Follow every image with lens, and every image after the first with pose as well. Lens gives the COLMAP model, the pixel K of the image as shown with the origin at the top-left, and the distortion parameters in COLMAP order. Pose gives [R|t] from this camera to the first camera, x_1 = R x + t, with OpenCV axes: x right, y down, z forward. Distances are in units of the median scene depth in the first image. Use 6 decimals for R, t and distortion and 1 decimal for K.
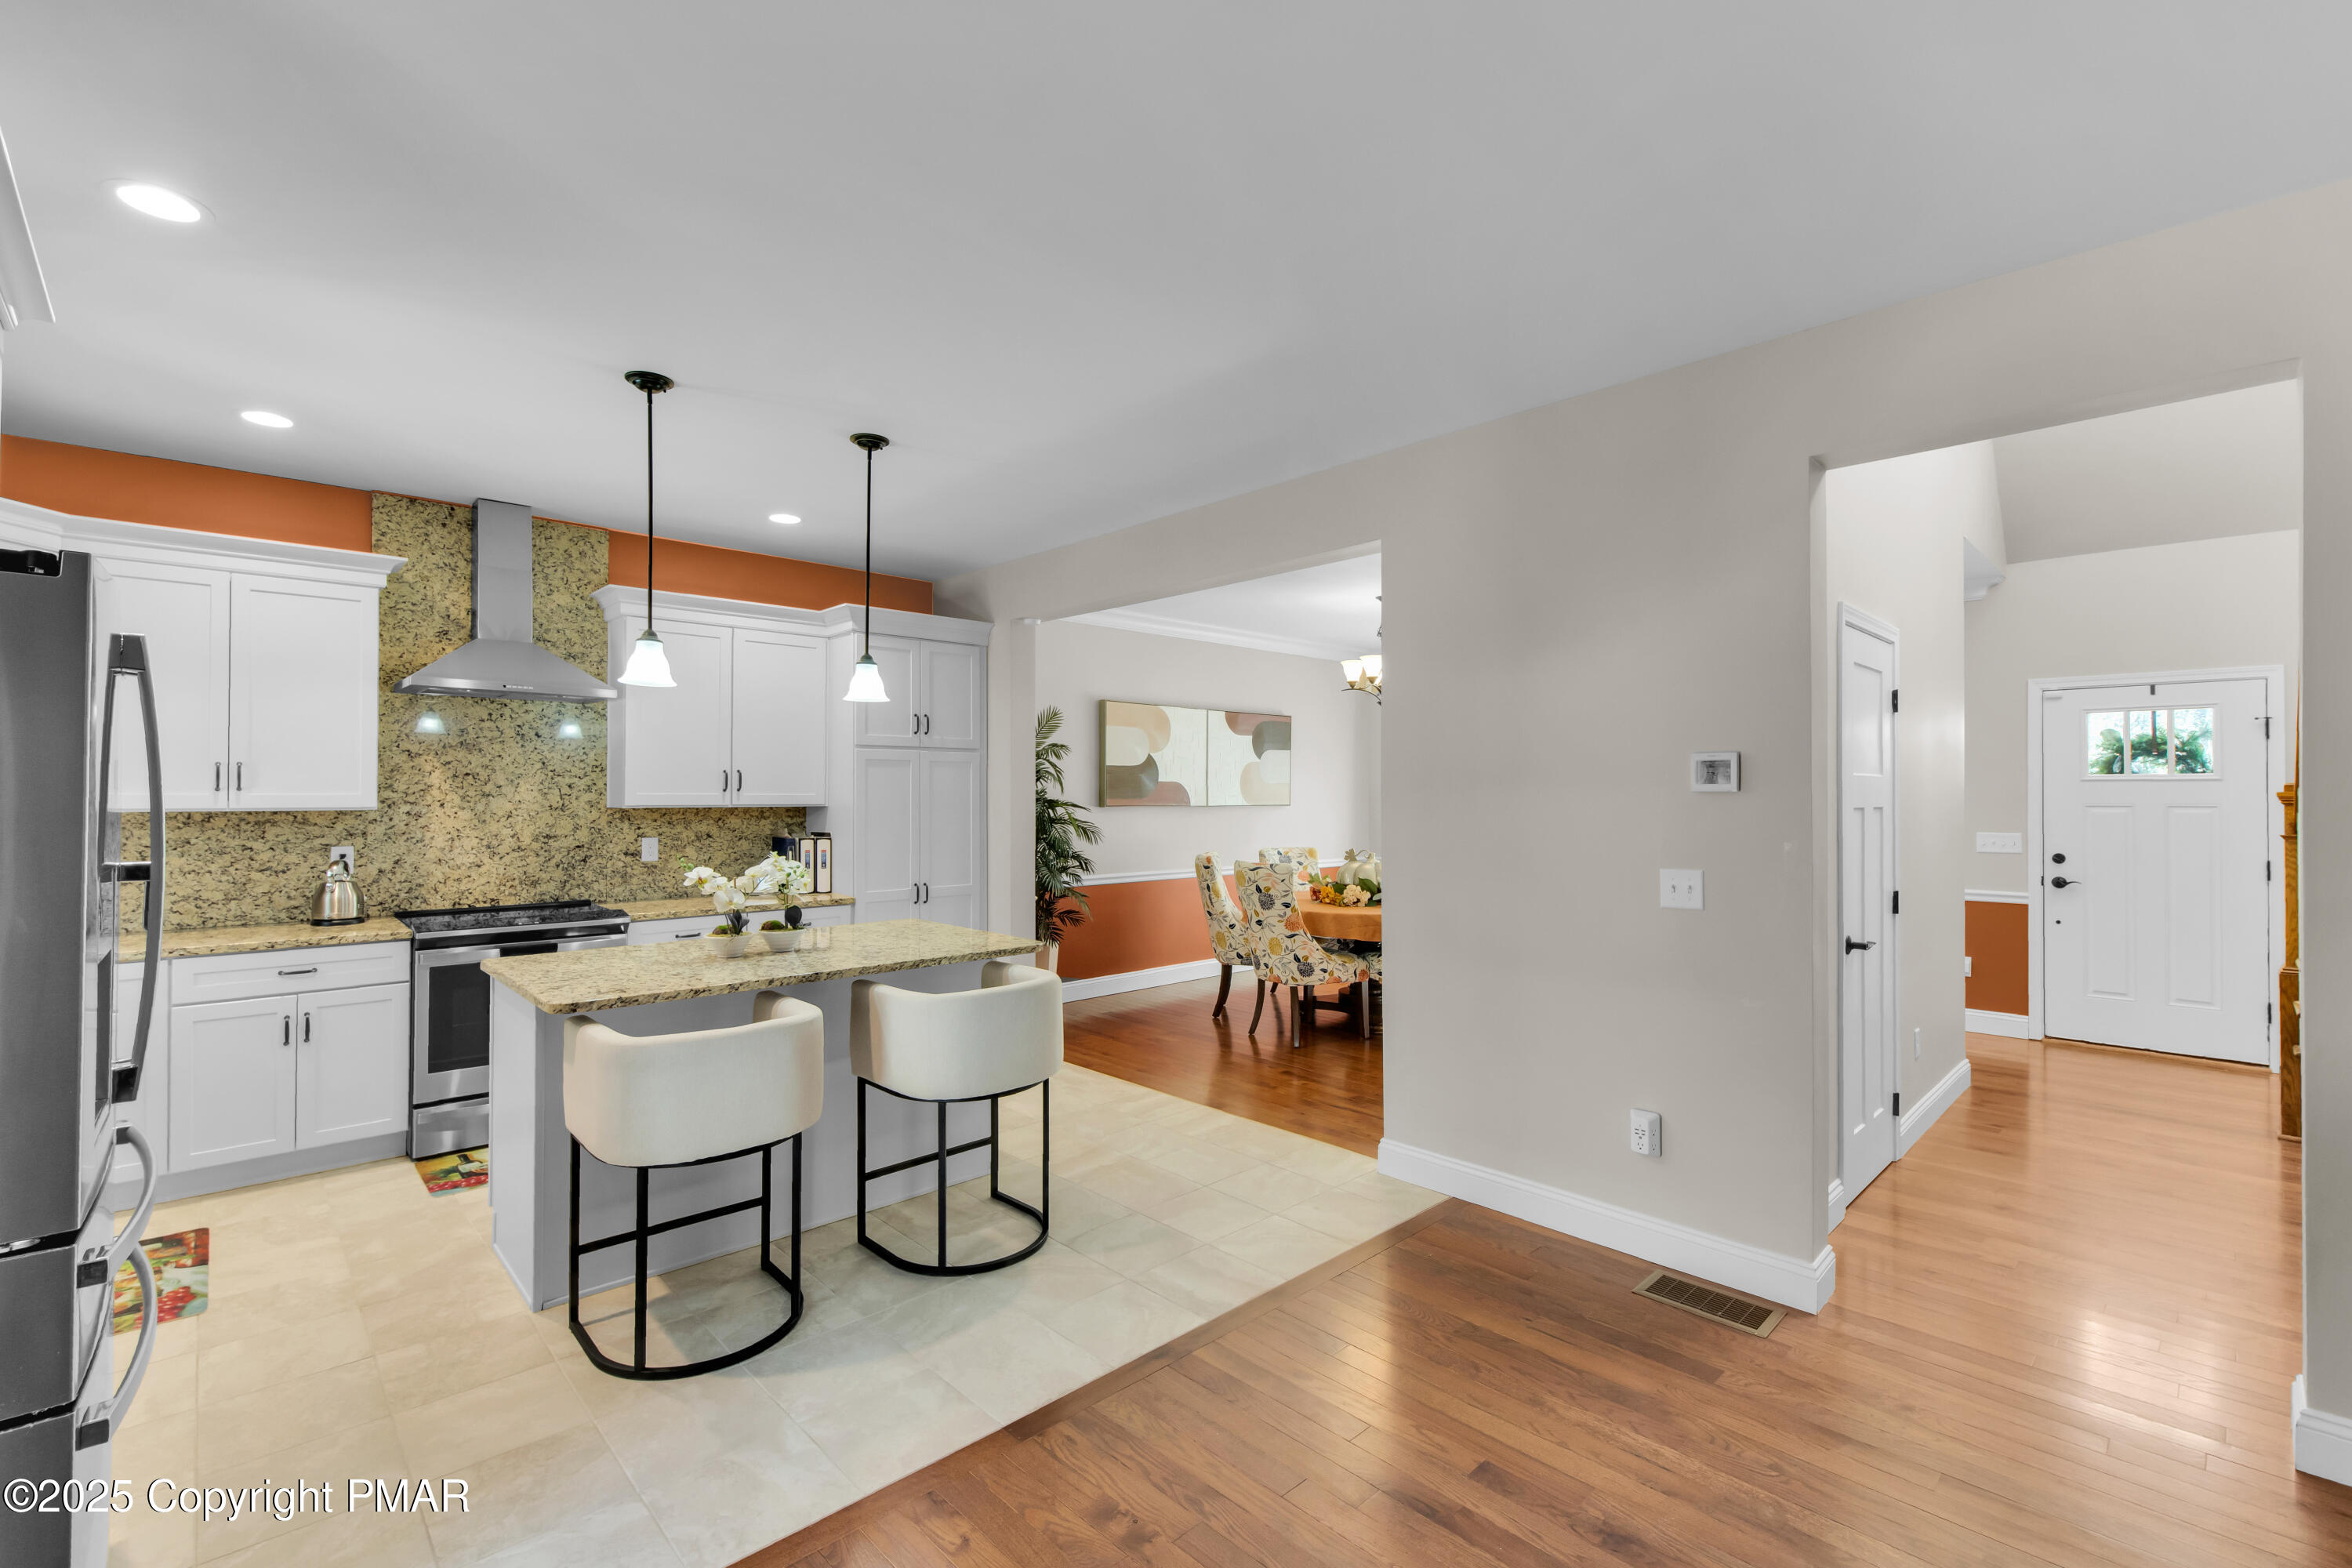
lens RADIAL K [[1013.3, 0, 1176.0], [0, 1013.3, 784.0], [0, 0, 1]] dist [-0.001420, -0.000167]
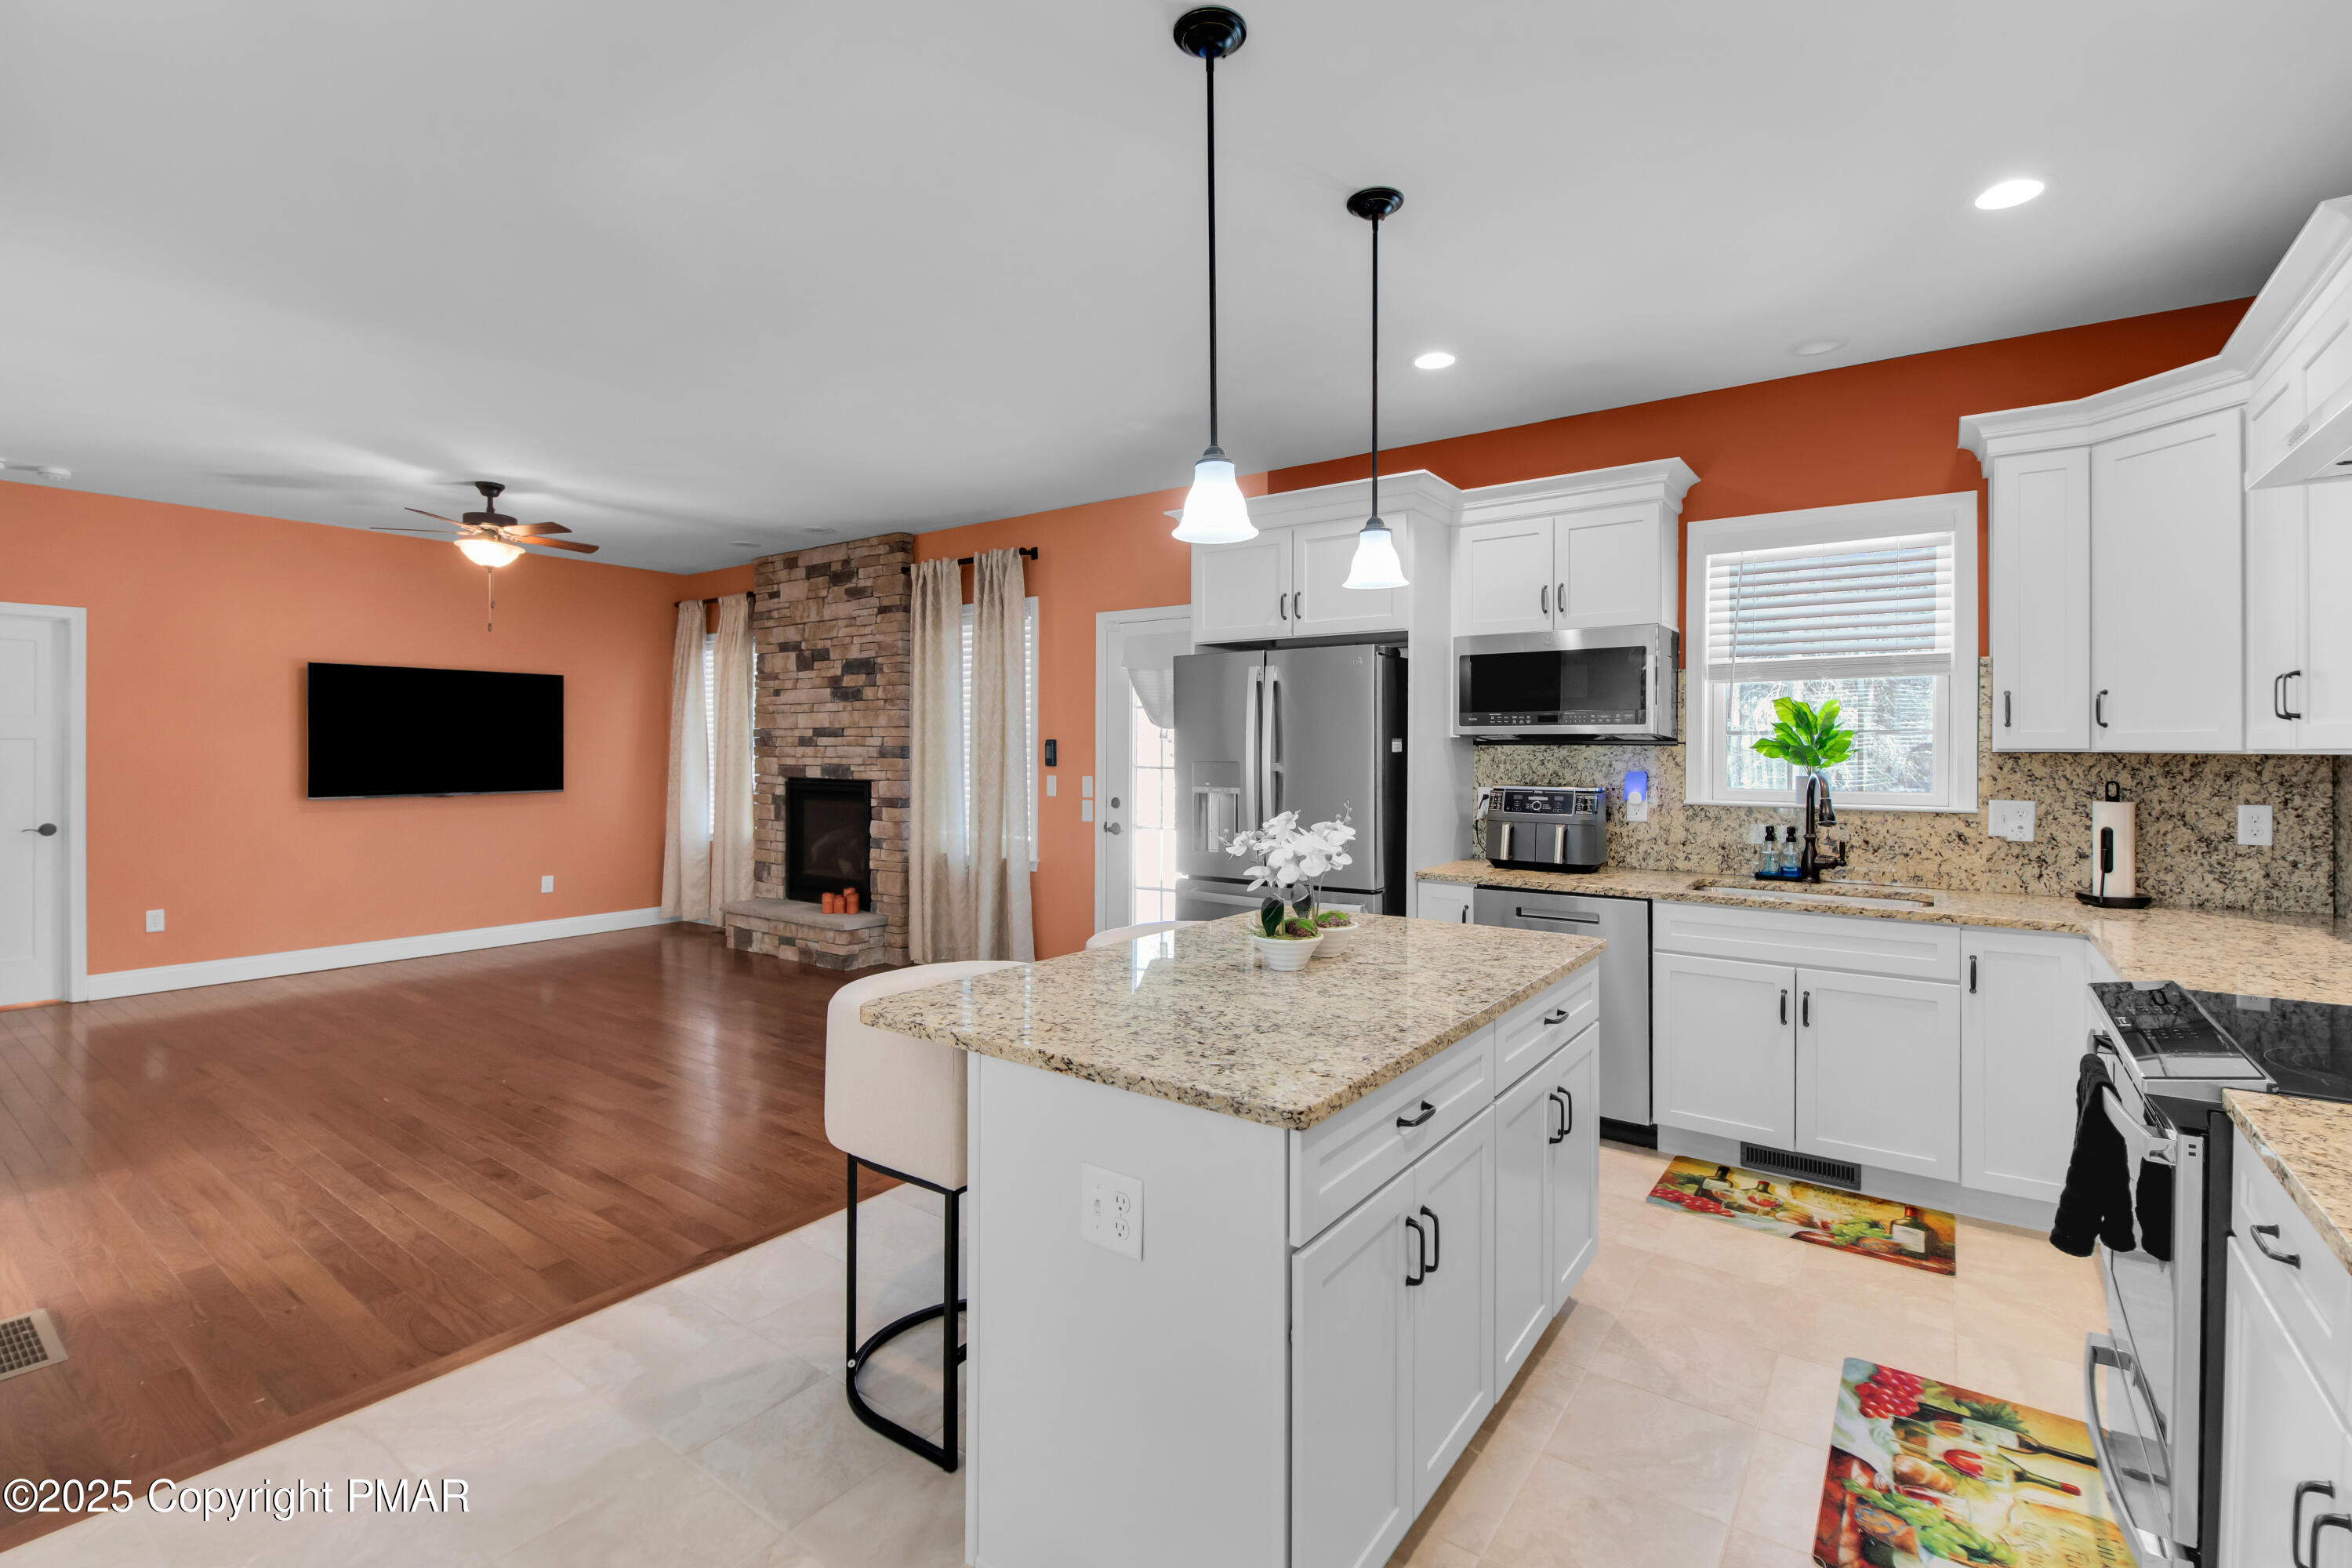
lens RADIAL K [[1043.3, 0, 1190.1], [0, 1043.3, 756.8], [0, 0, 1]] dist [-0.000595, -0.008607]
pose [[-0.987520, -0.006071, -0.157379, -0.173475], [-0.003011, 0.999802, -0.019676, 0.037417], [0.157468, -0.018956, -0.987342, 1.211455]]
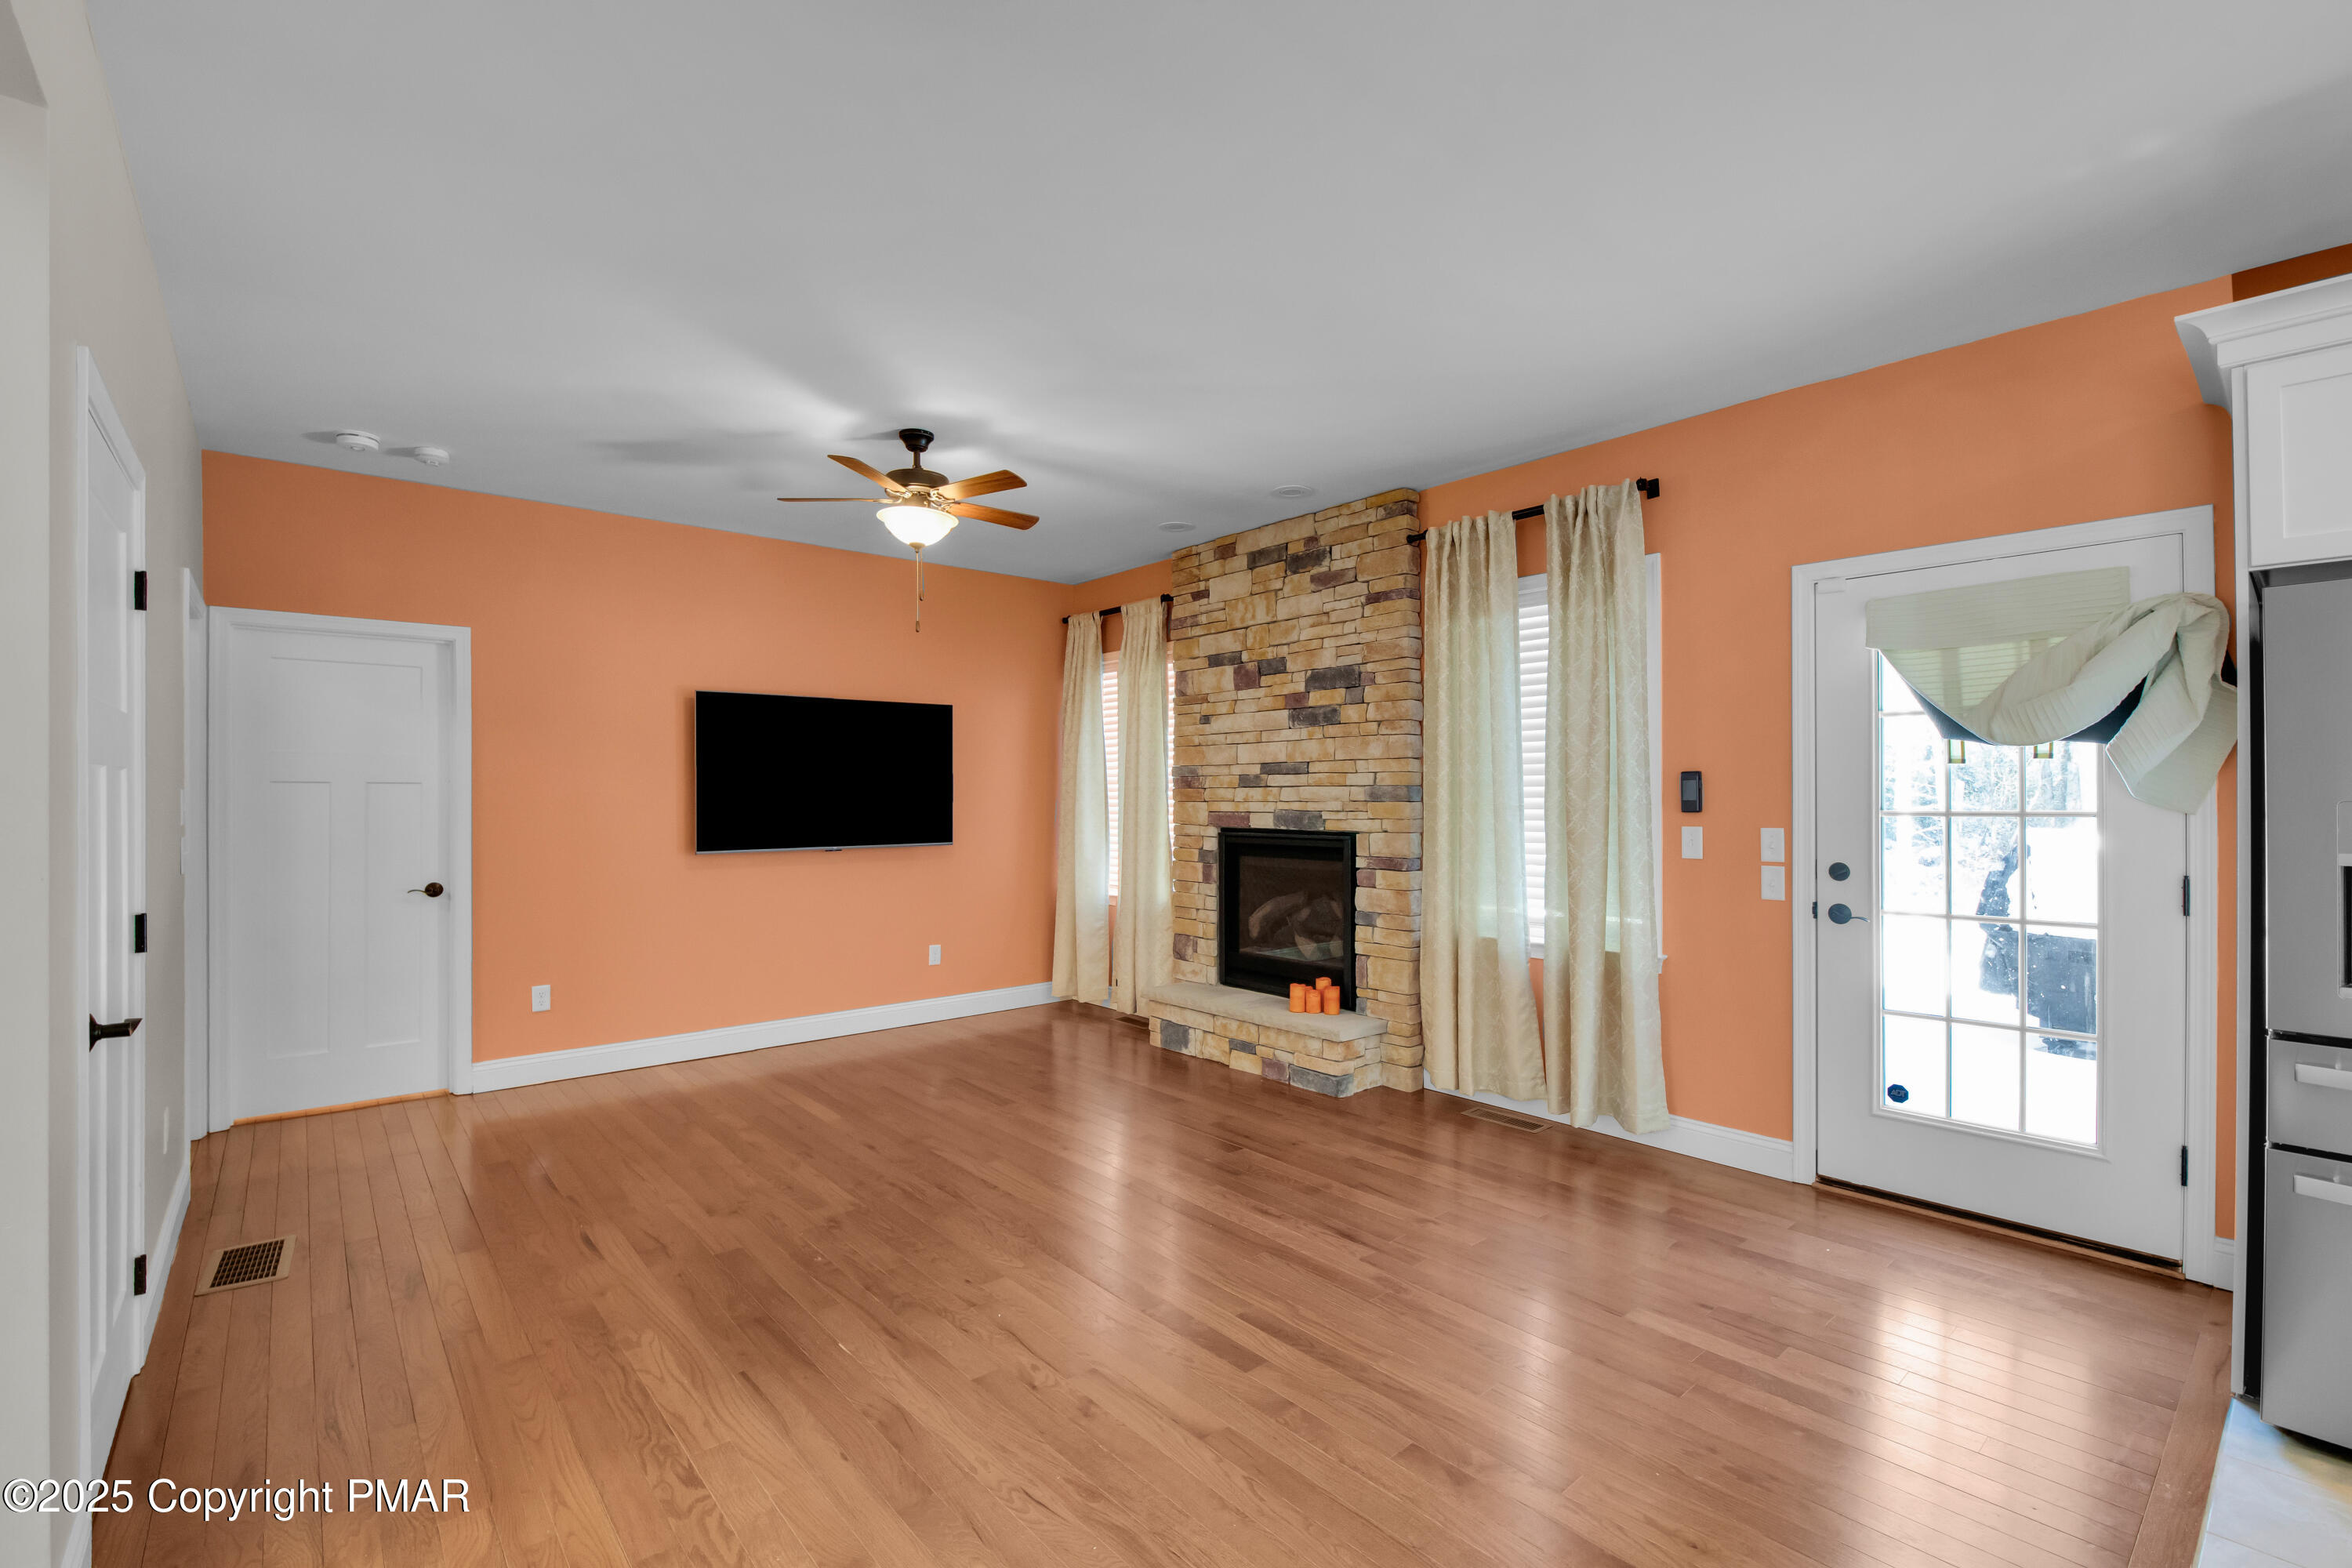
lens RADIAL K [[1034.2, 0, 1161.2], [0, 1034.2, 800.3], [0, 0, 1]] dist [-0.005767, -0.000274]
pose [[-0.995951, -0.001999, 0.089878, 0.133024], [-0.004076, 0.999729, -0.022931, 0.035258], [-0.089808, -0.023205, -0.995689, 0.782865]]
